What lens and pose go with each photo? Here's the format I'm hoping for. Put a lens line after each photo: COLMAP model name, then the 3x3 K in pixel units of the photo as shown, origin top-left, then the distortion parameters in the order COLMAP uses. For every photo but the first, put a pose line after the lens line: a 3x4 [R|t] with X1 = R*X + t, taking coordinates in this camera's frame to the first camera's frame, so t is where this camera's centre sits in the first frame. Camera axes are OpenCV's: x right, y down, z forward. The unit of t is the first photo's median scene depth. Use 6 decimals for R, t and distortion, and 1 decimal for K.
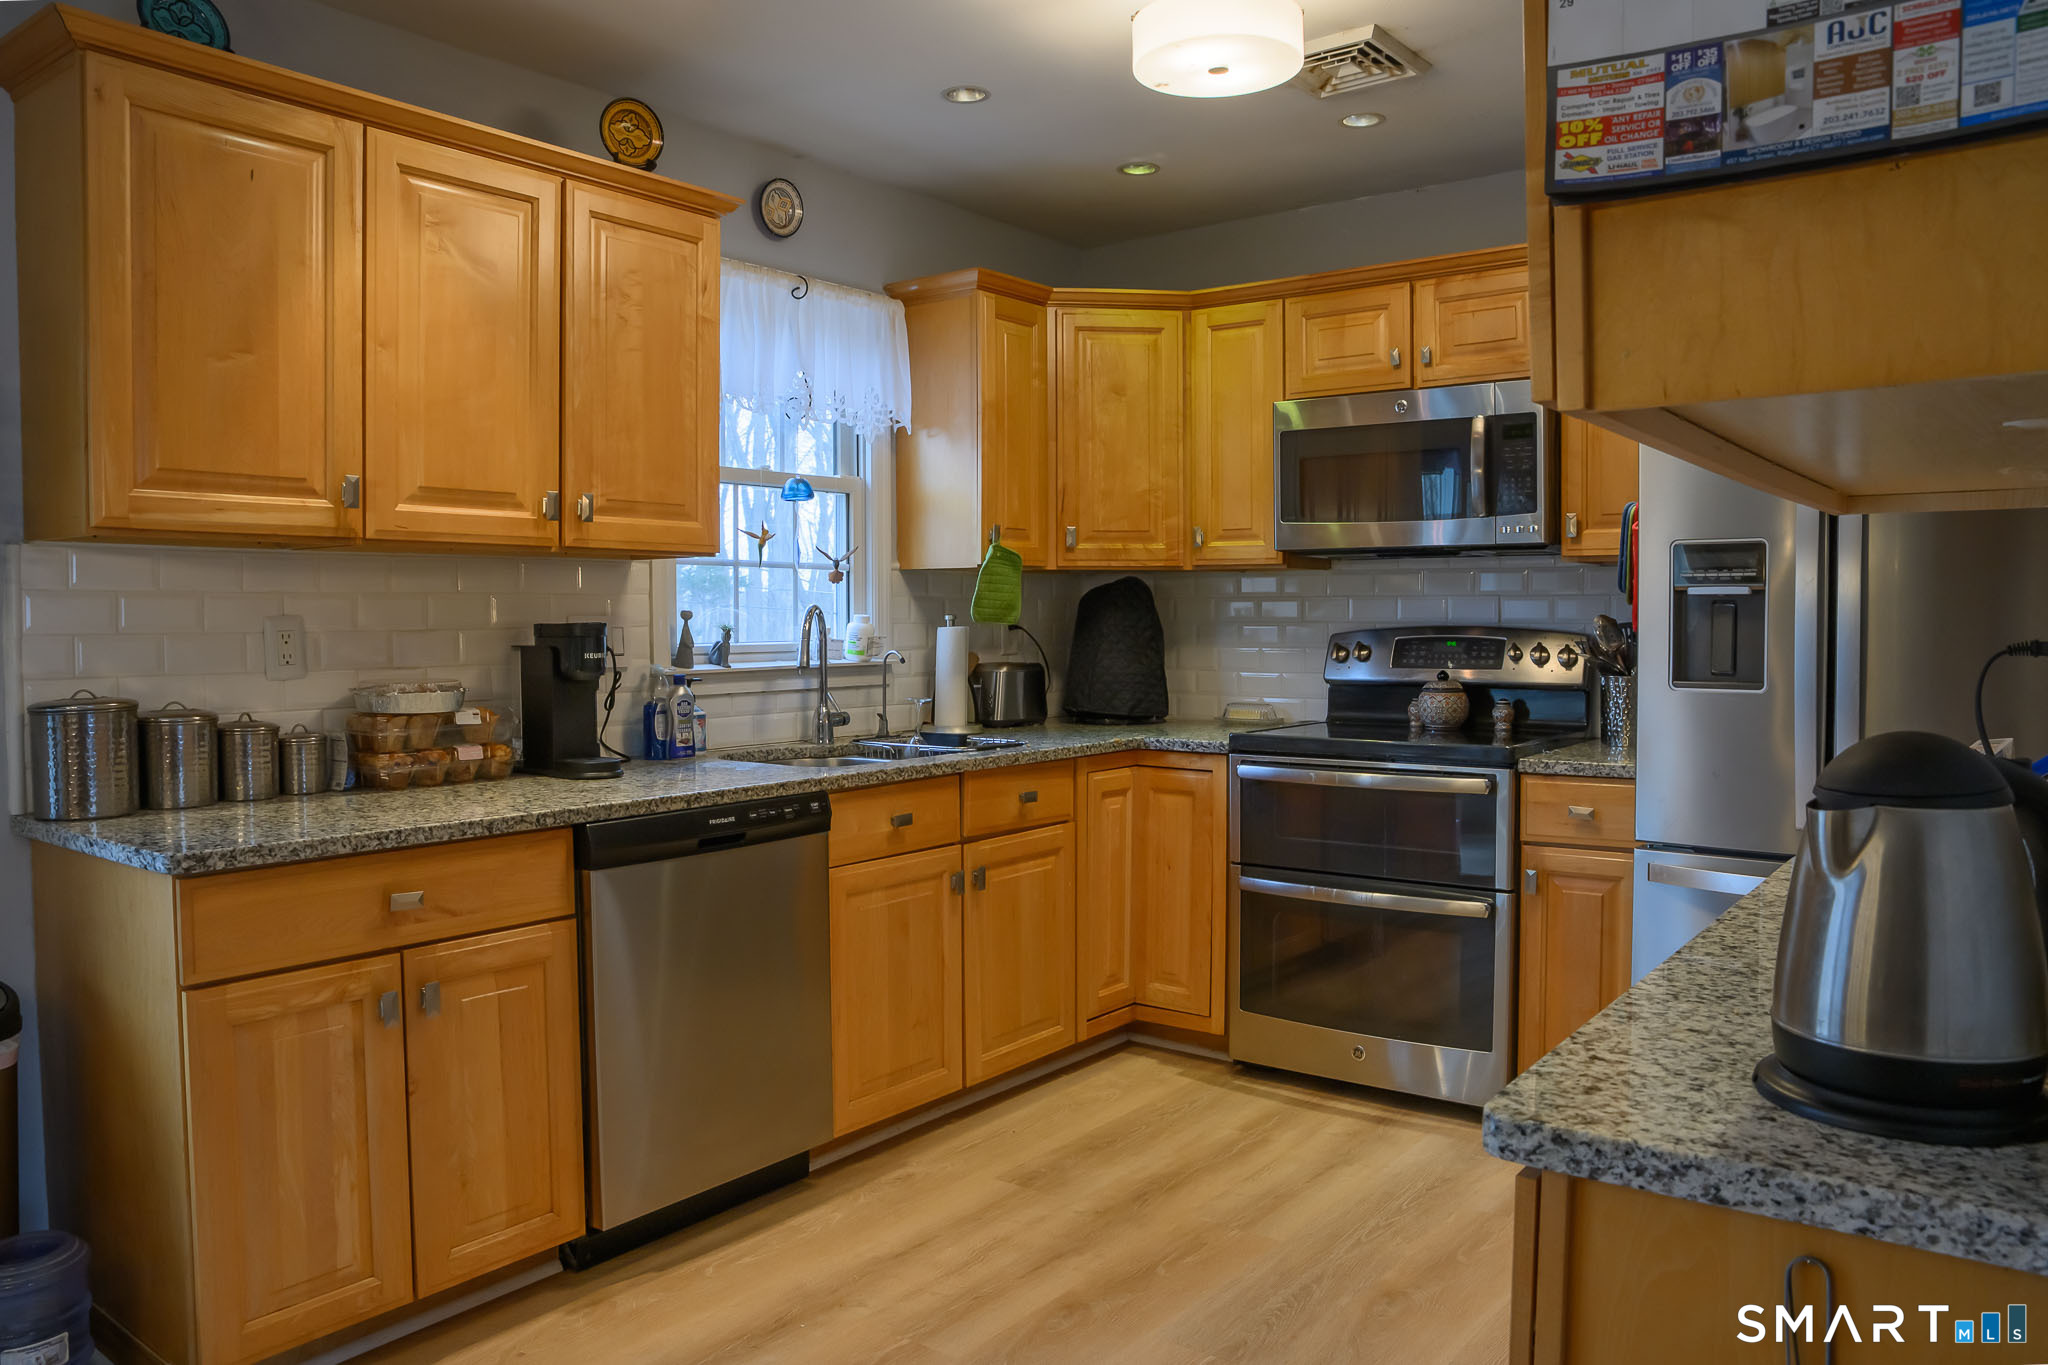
lens RADIAL K [[1464.0, 0, 1024.0], [0, 1464.0, 682.5], [0, 0, 1]] dist [-0.083058, -0.003743]
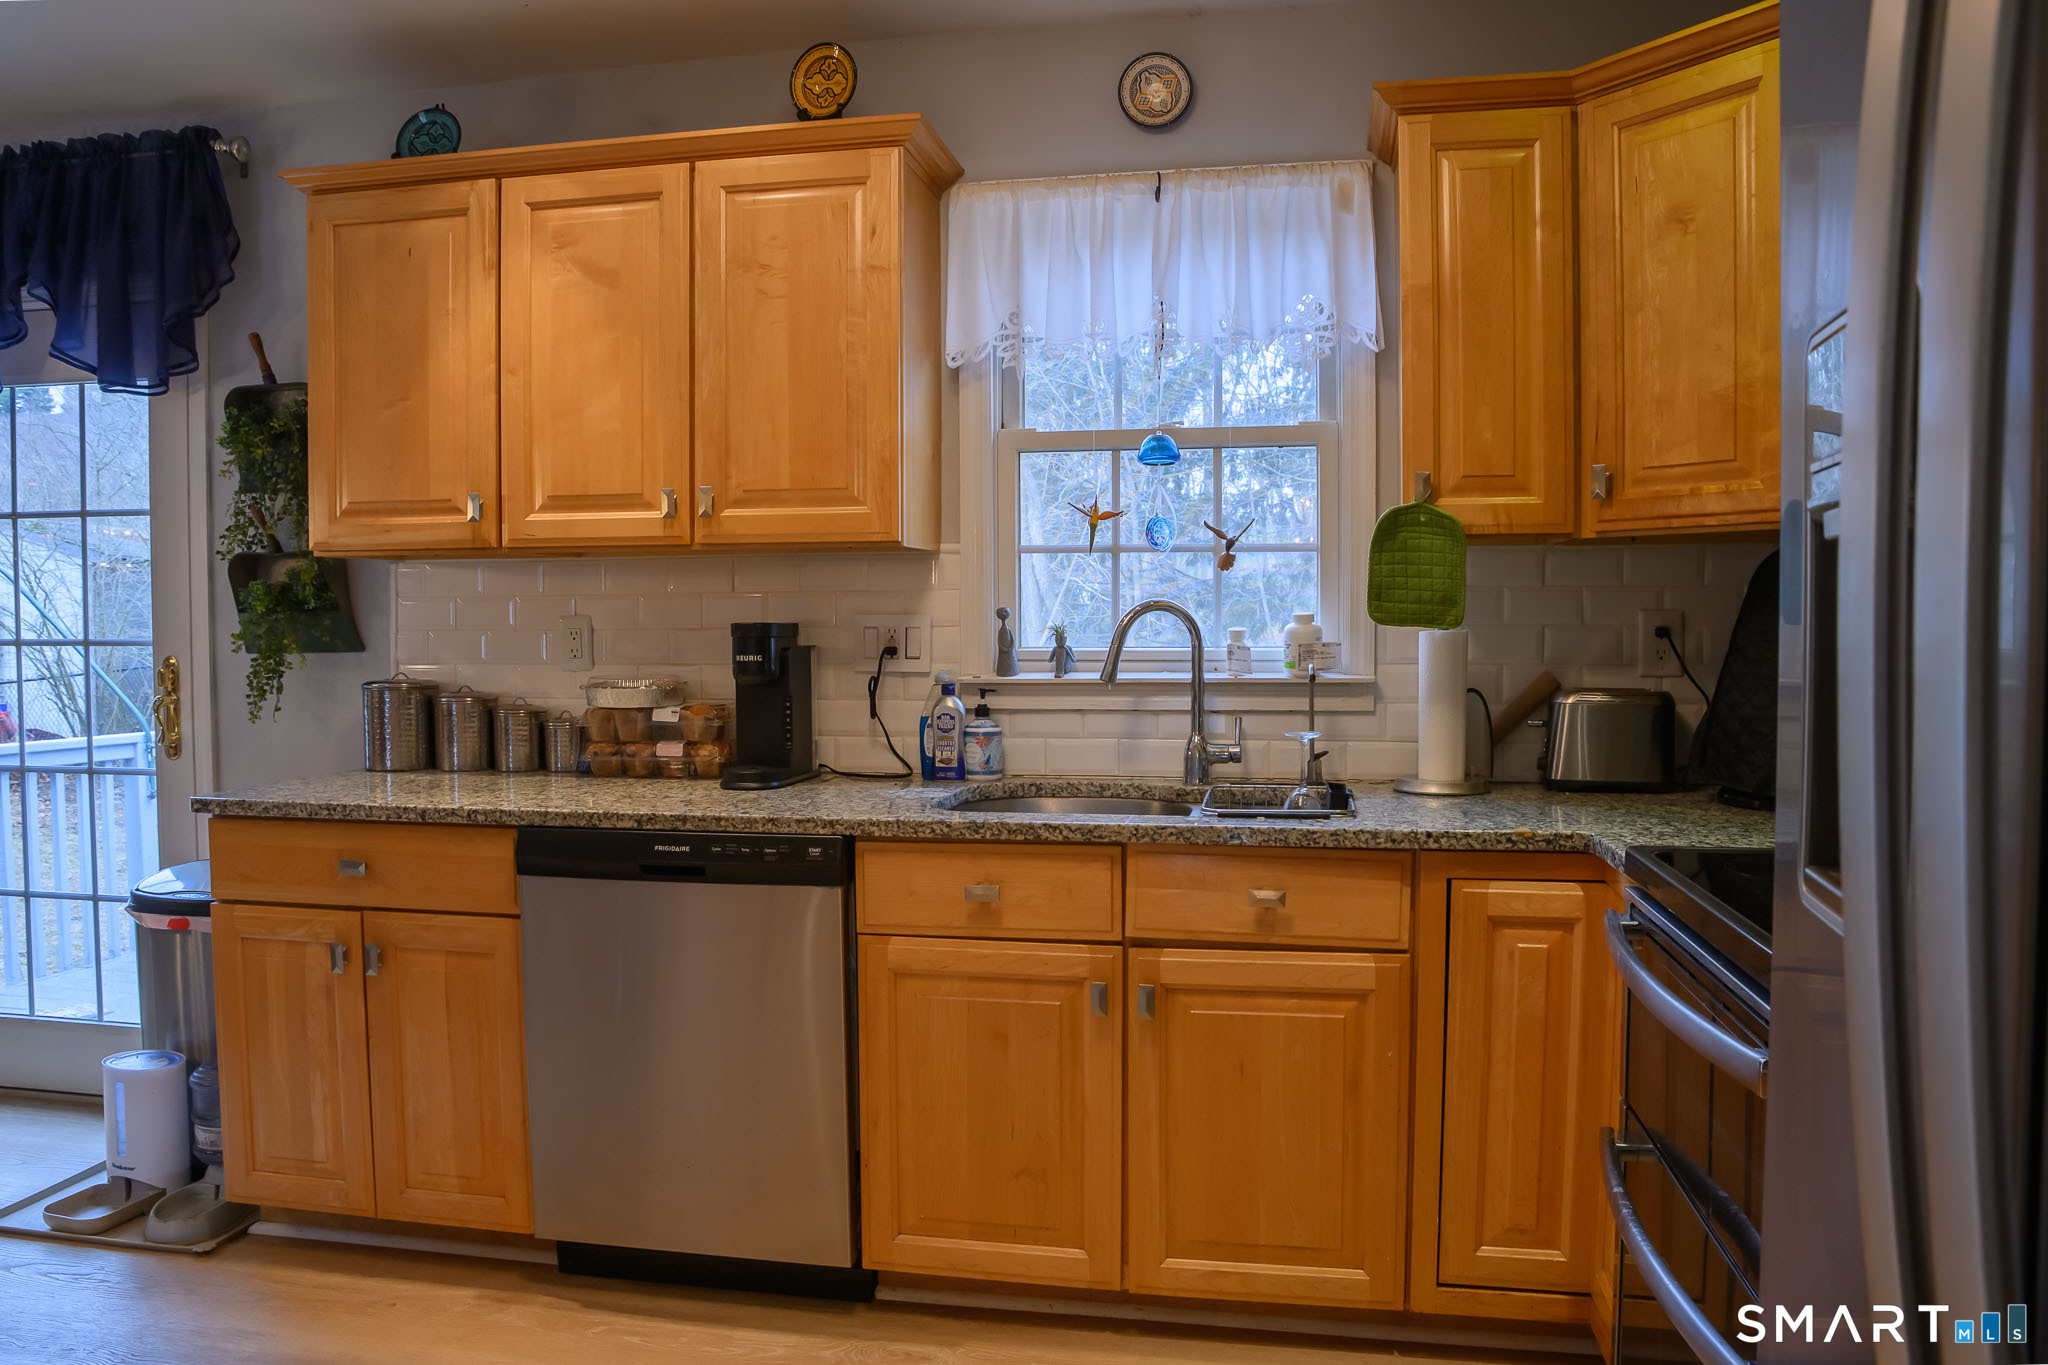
lens RADIAL K [[1408.9, 0, 1024.0], [0, 1408.9, 682.5], [0, 0, 1]] dist [-0.093942, 0.006161]
pose [[0.449399, 0.041910, -0.892347, 0.617367], [-0.037831, 0.998896, 0.027861, -0.036019], [0.892530, 0.021237, 0.450489, 0.778840]]
